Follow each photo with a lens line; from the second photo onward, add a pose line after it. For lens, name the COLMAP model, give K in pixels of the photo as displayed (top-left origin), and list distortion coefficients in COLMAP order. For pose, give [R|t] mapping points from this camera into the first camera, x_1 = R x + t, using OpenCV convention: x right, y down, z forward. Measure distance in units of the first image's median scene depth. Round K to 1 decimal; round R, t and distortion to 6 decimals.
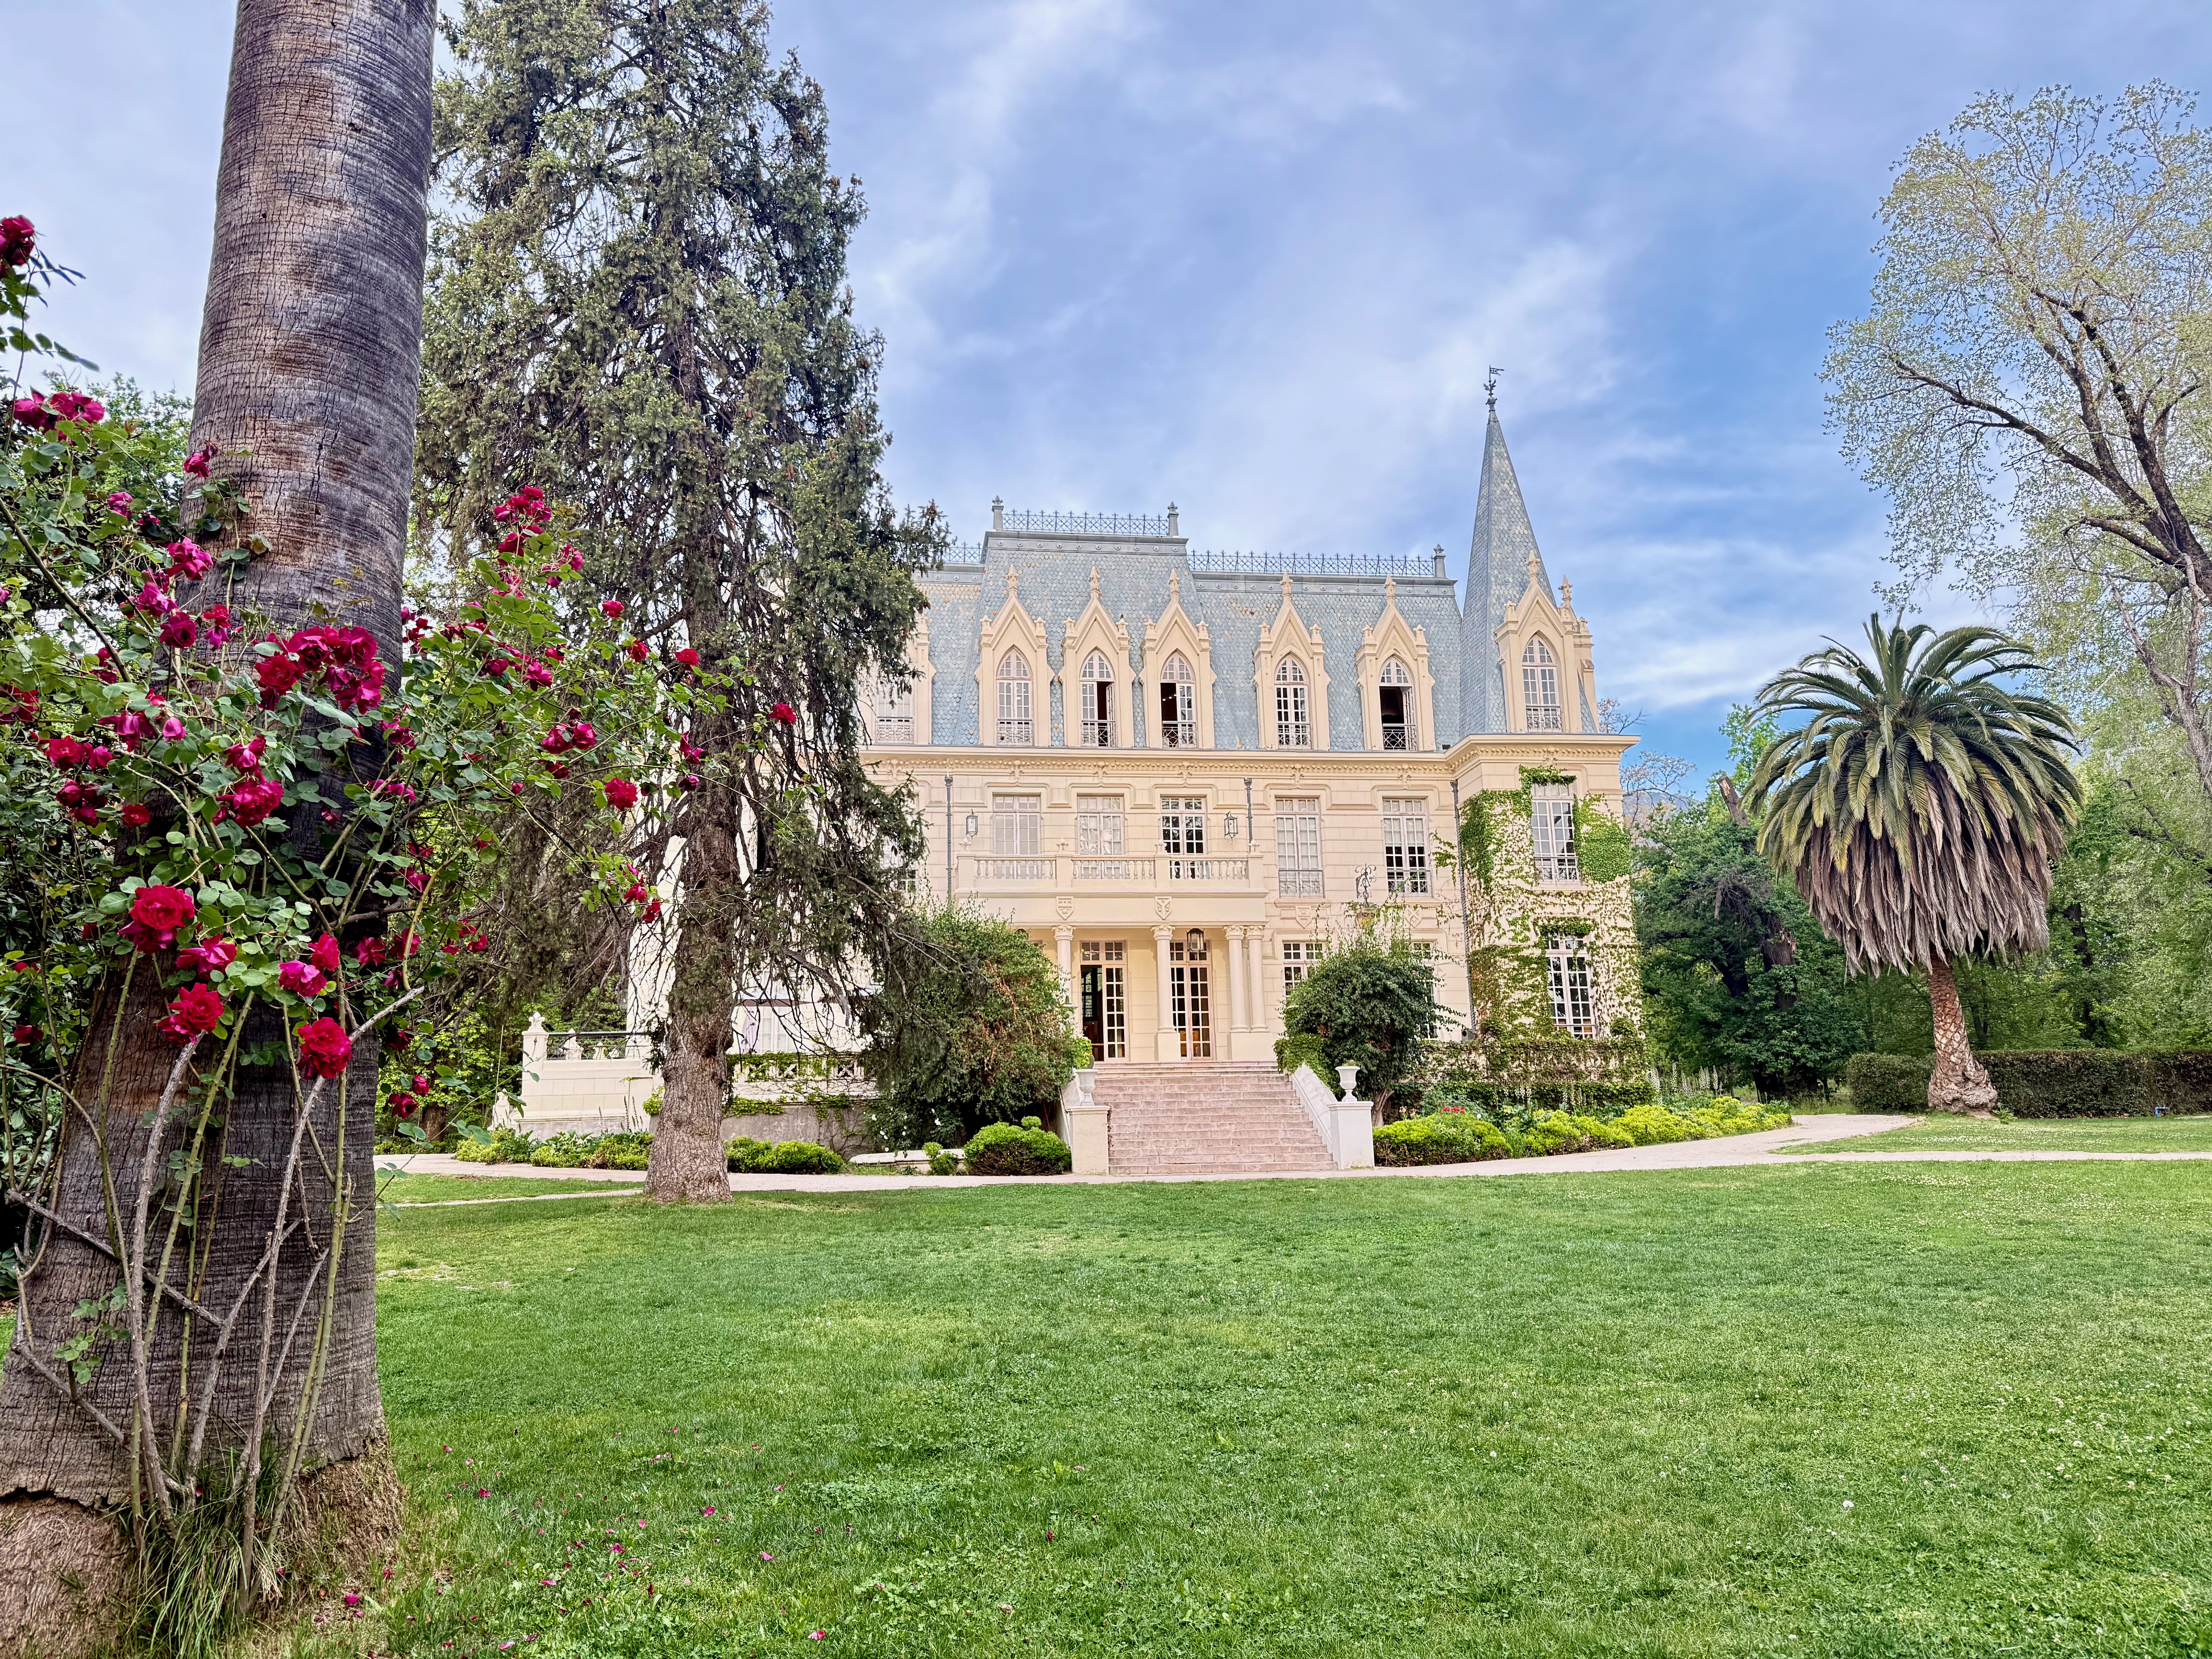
lens RADIAL K [[1554.0, 0, 1083.3], [0, 1554.0, 831.3], [0, 0, 1]] dist [0.093667, -0.000069]
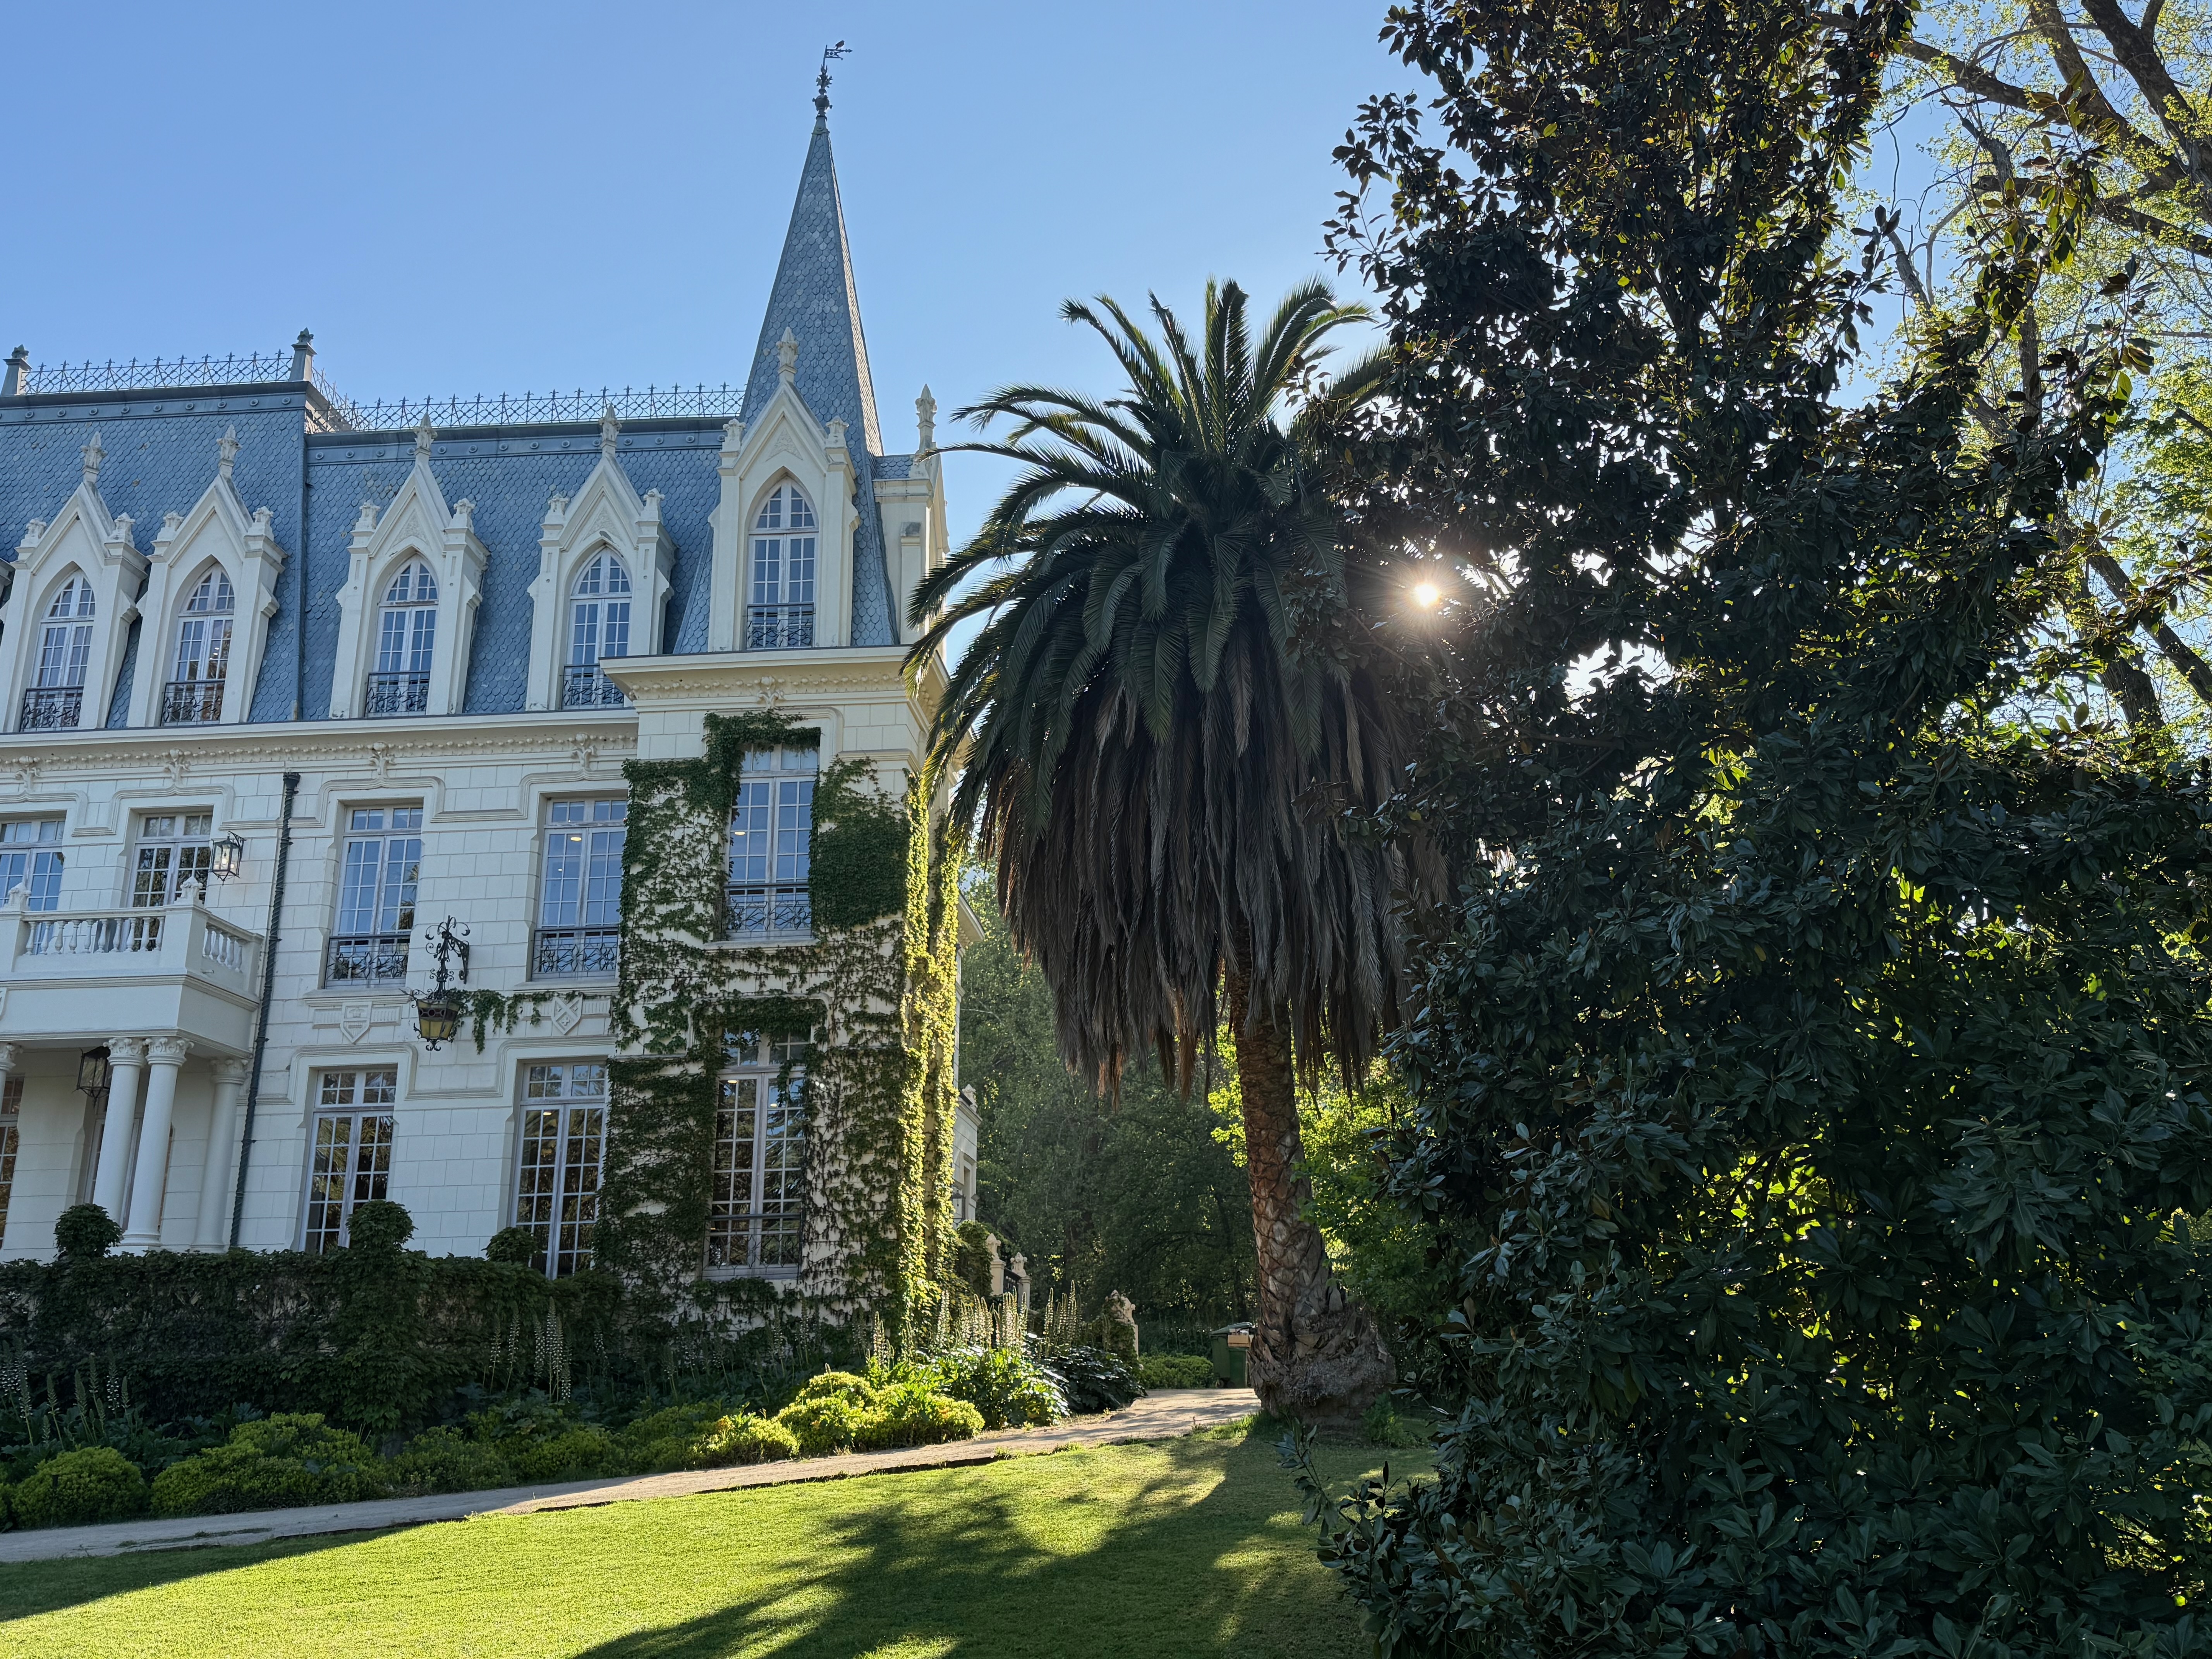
lens RADIAL K [[1865.1, 0, 1117.3], [0, 1865.1, 819.9], [0, 0, 1]] dist [0.178473, -0.388691]
pose [[0.979273, -0.055277, -0.194857, 0.535805], [0.037312, 0.994807, -0.094692, 0.058260], [0.199080, 0.085459, 0.976250, 0.417554]]
